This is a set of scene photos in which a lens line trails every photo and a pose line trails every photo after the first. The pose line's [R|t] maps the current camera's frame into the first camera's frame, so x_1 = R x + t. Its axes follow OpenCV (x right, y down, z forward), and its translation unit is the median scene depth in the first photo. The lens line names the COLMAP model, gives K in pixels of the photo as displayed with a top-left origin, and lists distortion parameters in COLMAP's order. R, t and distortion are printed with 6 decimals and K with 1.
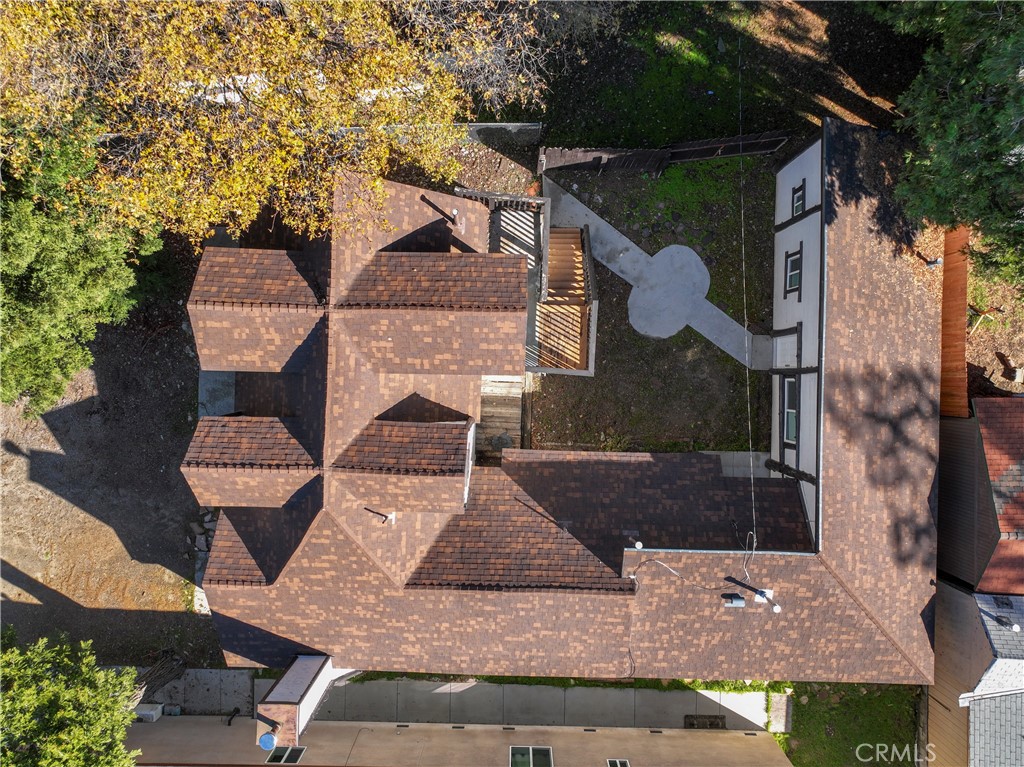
lens RADIAL K [[727.8, 0, 512.0], [0, 727.8, 383.5], [0, 0, 1]] dist [-0.035108, 0.050924]
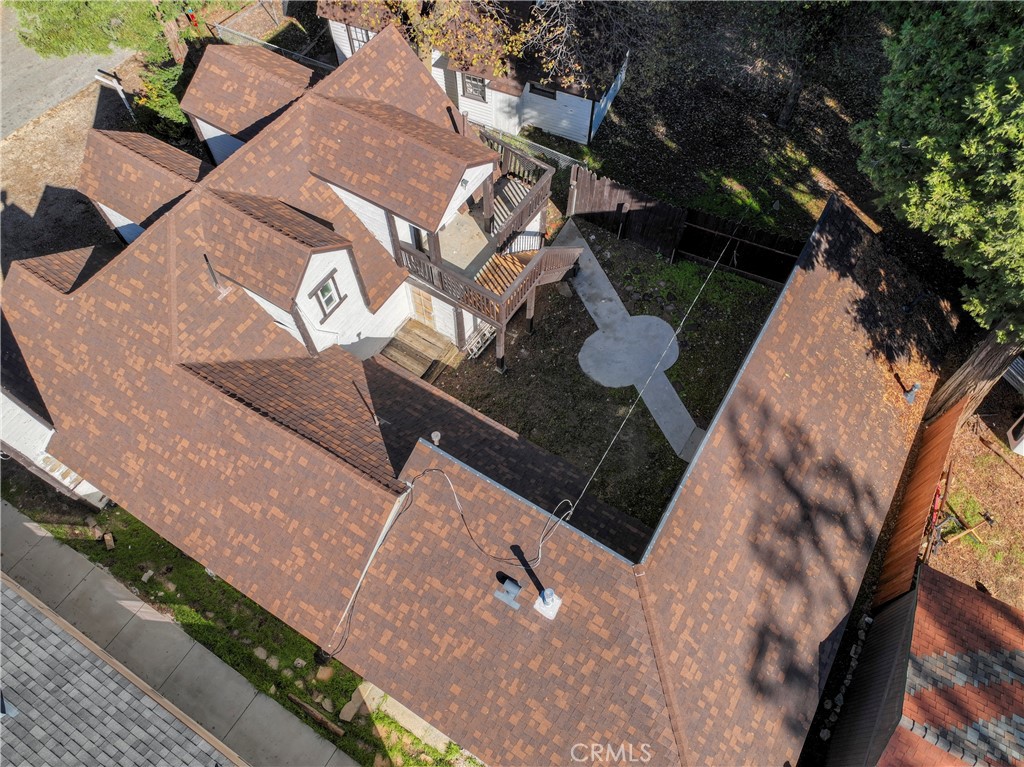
lens RADIAL K [[710.1, 0, 512.0], [0, 710.1, 383.5], [0, 0, 1]] dist [-0.002923, -0.000216]
pose [[0.862140, 0.443396, -0.245182, 0.371195], [-0.506446, 0.739767, -0.443009, 0.435329], [-0.015051, 0.506107, 0.862339, 0.277526]]
